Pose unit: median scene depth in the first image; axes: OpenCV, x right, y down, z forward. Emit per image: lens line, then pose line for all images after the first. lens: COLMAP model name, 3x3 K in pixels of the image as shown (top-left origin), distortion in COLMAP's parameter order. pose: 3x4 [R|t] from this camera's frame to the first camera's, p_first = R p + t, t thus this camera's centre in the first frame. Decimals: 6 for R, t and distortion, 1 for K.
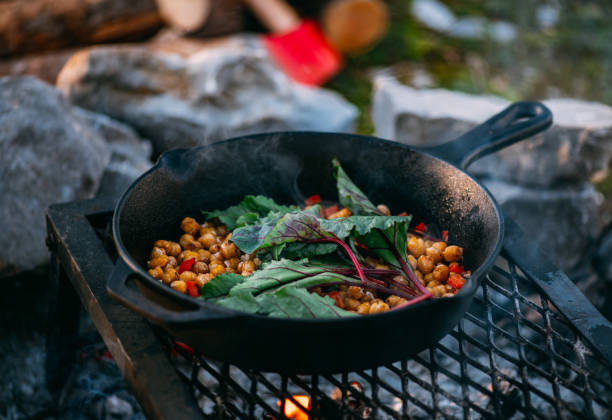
lens RADIAL K [[2182.7, 0, 301.9], [0, 2182.7, 210.4], [0, 0, 1]] dist [-0.231016, 0.000000]
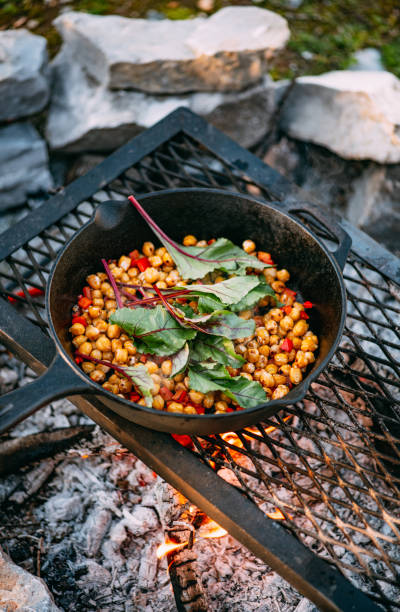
lens RADIAL K [[1885.7, 0, 200.8], [0, 1885.7, 305.6], [0, 0, 1]] dist [-0.170876, 0.000000]
pose [[0.905042, -0.335909, 0.260890, -0.275641], [0.207330, 0.884013, 0.418970, -0.419408], [-0.371365, -0.325095, 0.869713, -0.004122]]
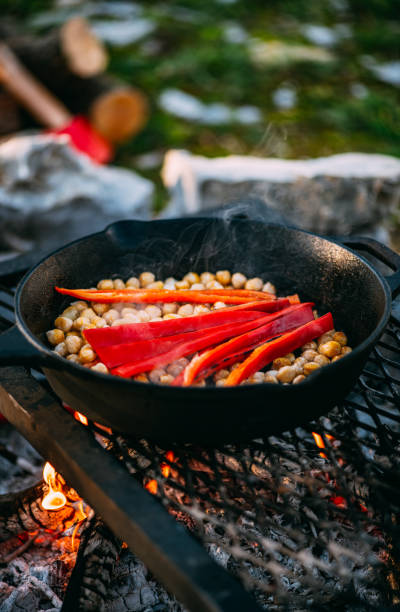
lens RADIAL K [[1885.7, 0, 197.7], [0, 1885.7, 306.5], [0, 0, 1]] dist [-0.170876, 0.000000]
pose [[0.987175, -0.092748, 0.129937, -0.099809], [0.094310, 0.995525, -0.005908, 0.027684], [-0.128808, 0.018087, 0.991505, 0.076336]]
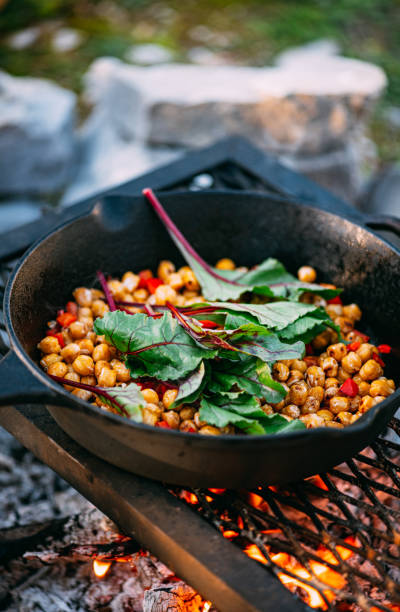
lens RADIAL K [[1918.6, 0, 201.9], [0, 1918.6, 306.2], [0, 0, 1]] dist [-0.110472, 0.000000]
pose [[0.941347, -0.192428, 0.277194, -0.215160], [0.151928, 0.975186, 0.161028, -0.103434], [-0.301302, -0.109470, 0.947224, 0.213030]]
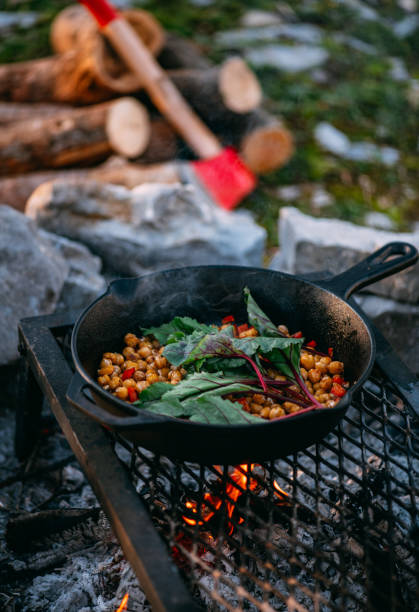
lens RADIAL K [[1914.8, 0, 212.5], [0, 1914.8, 307.1], [0, 0, 1]] dist [-0.125925, 0.000000]
pose [[0.999811, 0.017772, -0.007832, 0.004683], [-0.017456, 0.999098, 0.038720, -0.055612], [0.008513, -0.038576, 0.999219, -0.118629]]
